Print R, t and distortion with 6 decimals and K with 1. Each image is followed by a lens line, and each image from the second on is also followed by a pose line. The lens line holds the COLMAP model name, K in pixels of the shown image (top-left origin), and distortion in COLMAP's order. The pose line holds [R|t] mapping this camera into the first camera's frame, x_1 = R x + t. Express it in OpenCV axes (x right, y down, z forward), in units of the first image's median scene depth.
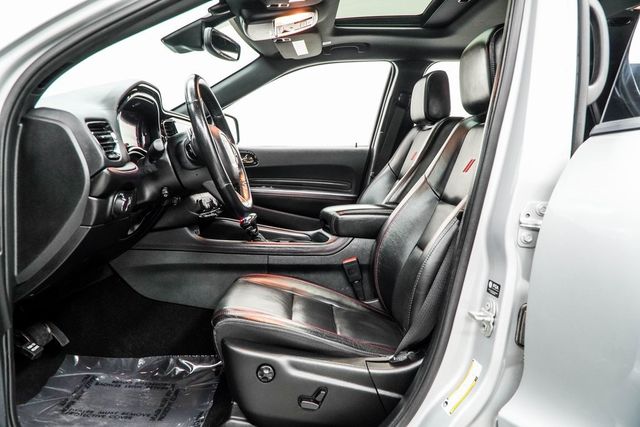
lens RADIAL K [[507.2, 0, 320.8], [0, 507.2, 206.8], [0, 0, 1]] dist [-0.032228, -0.005197]
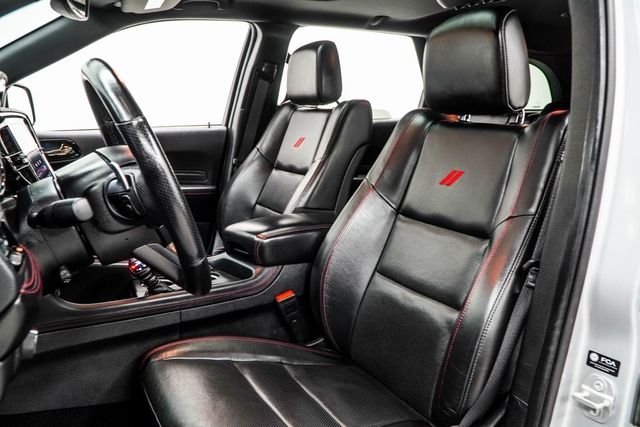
lens RADIAL K [[507.2, 0, 320.8], [0, 507.2, 206.8], [0, 0, 1]] dist [-0.032228, -0.005197]
pose [[0.889340, -0.098307, 0.446553, -0.220833], [0.051851, 0.991997, 0.115121, -0.113682], [-0.454297, -0.079227, 0.887320, 0.286485]]
